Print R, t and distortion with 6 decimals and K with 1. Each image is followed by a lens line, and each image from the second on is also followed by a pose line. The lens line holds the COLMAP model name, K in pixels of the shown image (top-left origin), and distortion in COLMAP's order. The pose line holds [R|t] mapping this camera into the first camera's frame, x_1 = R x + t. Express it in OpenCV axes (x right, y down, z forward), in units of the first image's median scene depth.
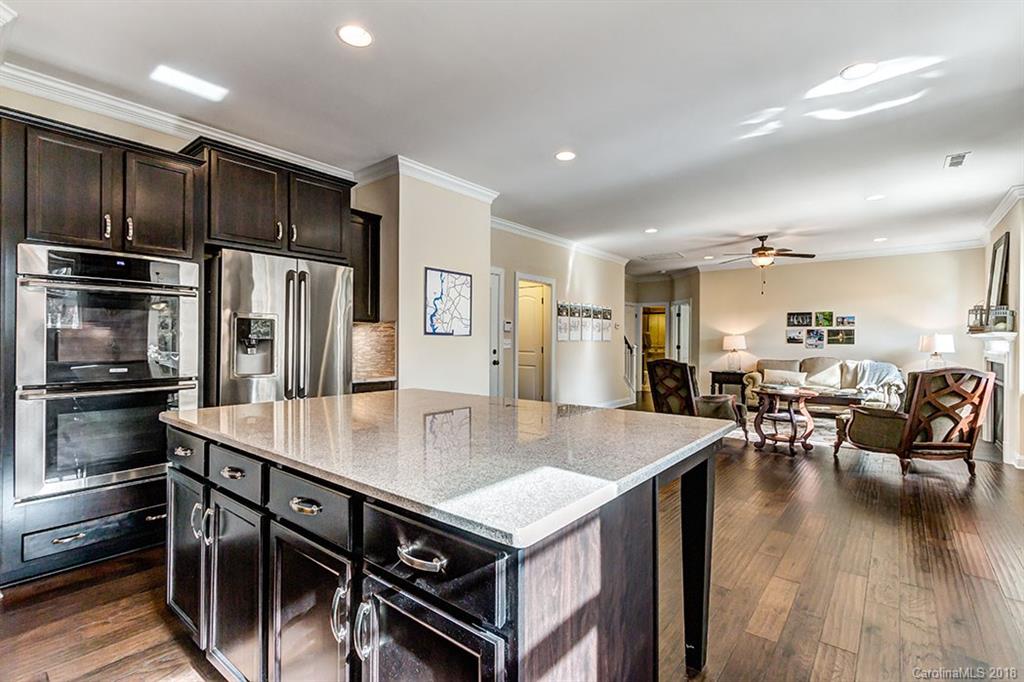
lens RADIAL K [[472.4, 0, 513.4], [0, 472.4, 339.8], [0, 0, 1]] dist [0.002967, 0.000088]
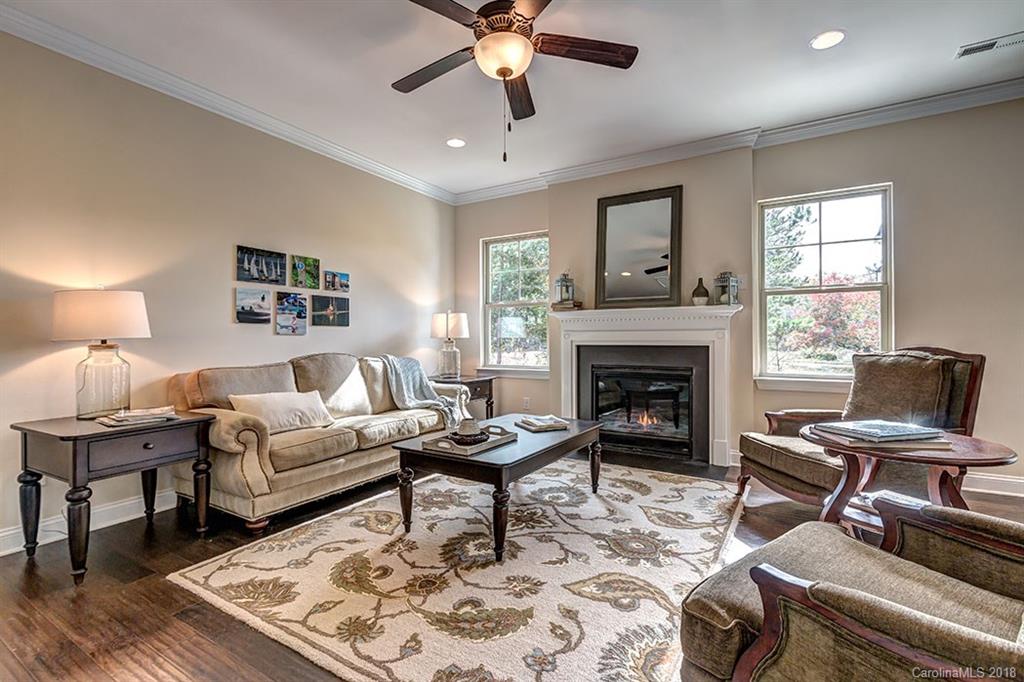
lens RADIAL K [[472.4, 0, 515.4], [0, 472.4, 339.0], [0, 0, 1]] dist [0.002967, 0.000088]
pose [[-0.138050, -0.007347, 0.990398, 0.163095], [0.002911, 0.999965, 0.007824, 0.019291], [-0.990421, 0.003963, -0.138023, 0.854550]]
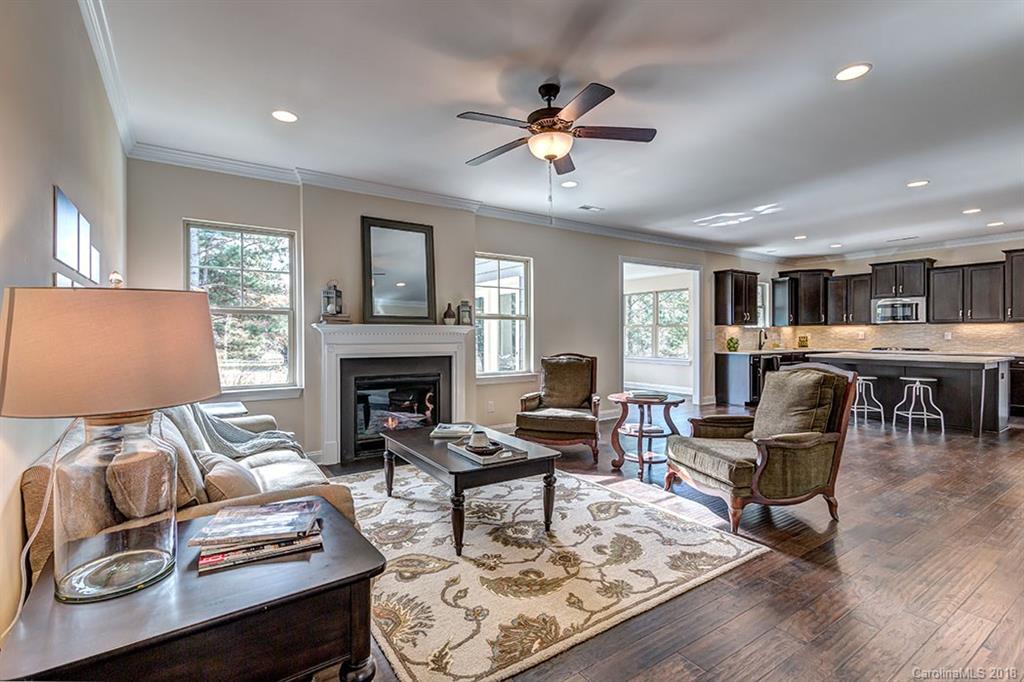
lens RADIAL K [[472.4, 0, 510.4], [0, 472.4, 340.0], [0, 0, 1]] dist [0.002967, 0.000088]
pose [[-0.959923, -0.008196, 0.280143, 0.326149], [-0.005269, 0.999923, 0.011200, 0.005385], [-0.280213, 0.009275, -0.959893, 1.116003]]
